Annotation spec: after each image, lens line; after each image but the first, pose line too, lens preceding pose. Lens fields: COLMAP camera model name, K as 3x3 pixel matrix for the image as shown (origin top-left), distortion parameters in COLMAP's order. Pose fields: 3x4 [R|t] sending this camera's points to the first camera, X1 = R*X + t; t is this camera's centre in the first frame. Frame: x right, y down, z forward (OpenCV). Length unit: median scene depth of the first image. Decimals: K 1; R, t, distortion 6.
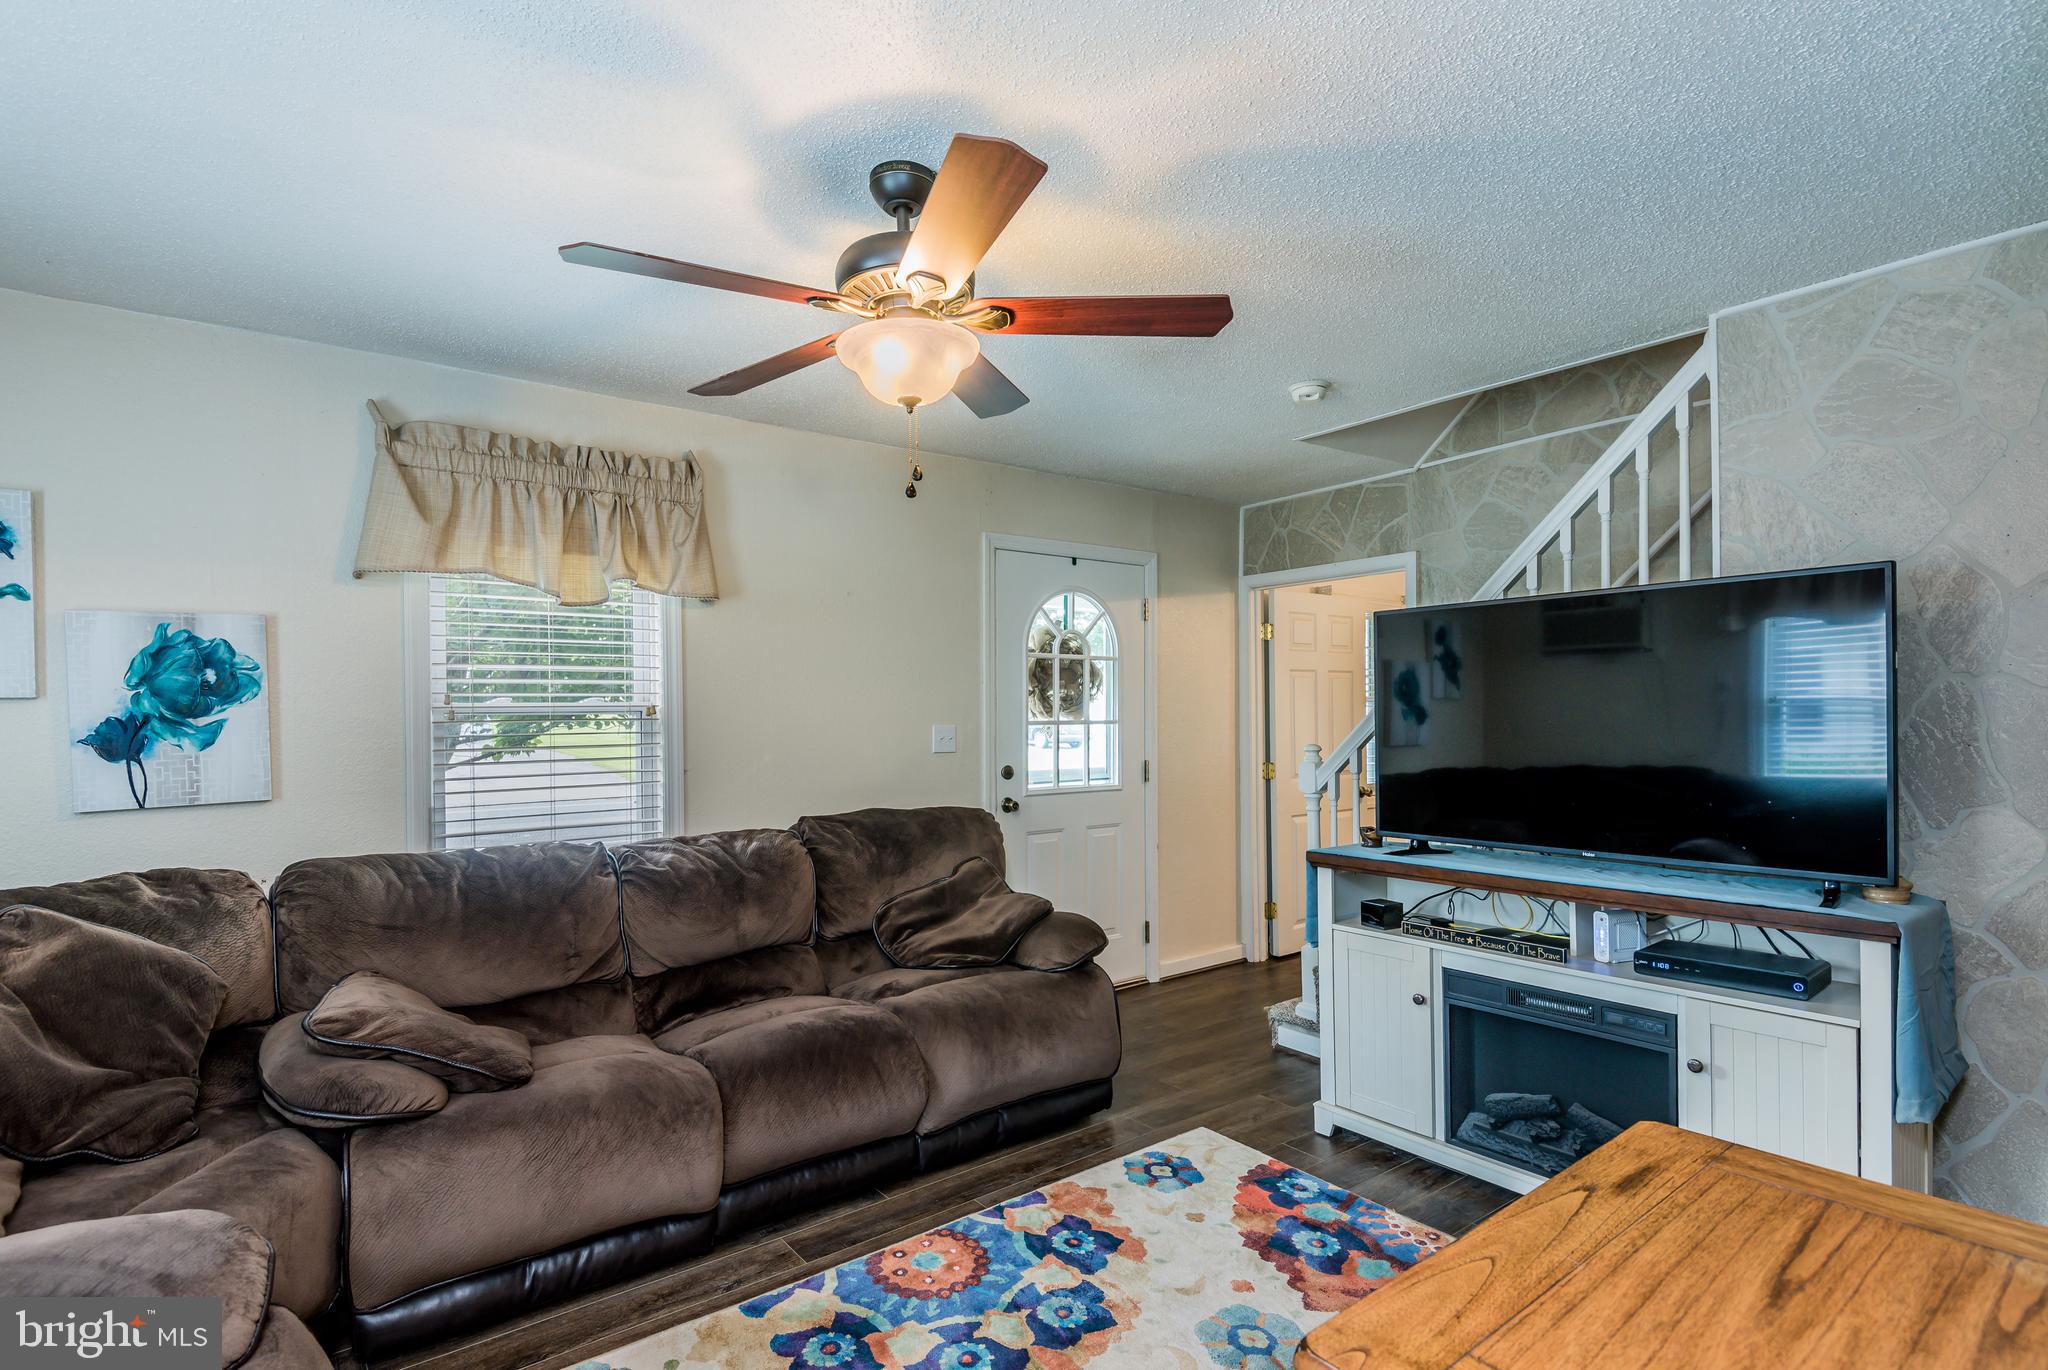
lens RADIAL K [[930.5, 0, 939.0], [0, 930.5, 722.8], [0, 0, 1]] dist [0.018451, -0.006430]
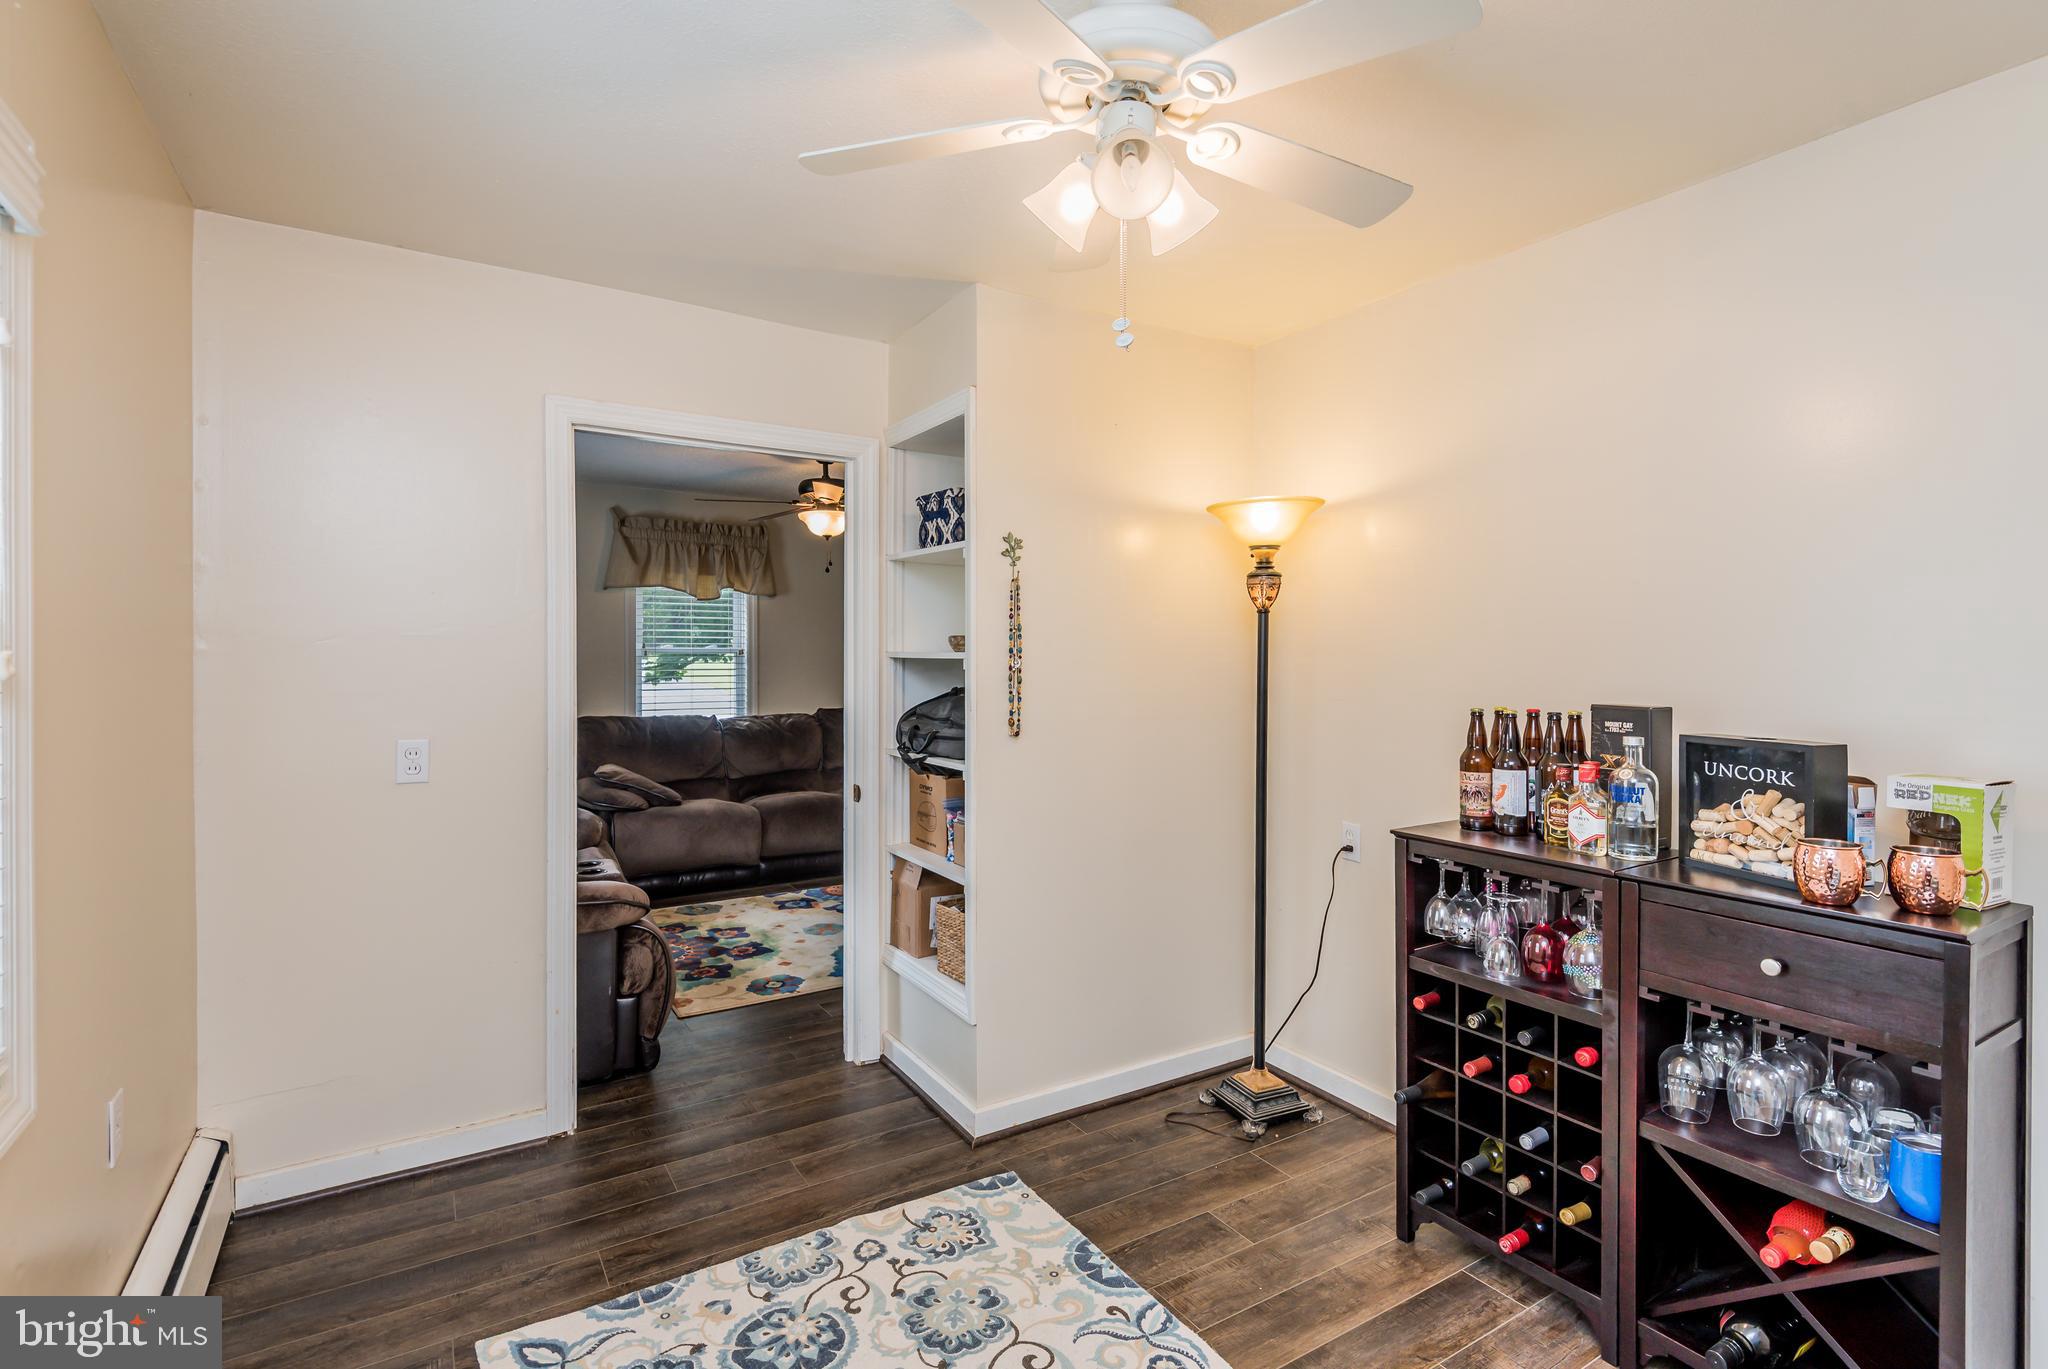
lens RADIAL K [[930.5, 0, 1029.7], [0, 930.5, 672.2], [0, 0, 1]] dist [0.018451, -0.006430]
pose [[0.998597, 0.014773, -0.050854, 0.446507], [-0.014387, 0.999865, 0.007941, 0.005758], [0.050965, -0.007198, 0.998675, -1.046204]]
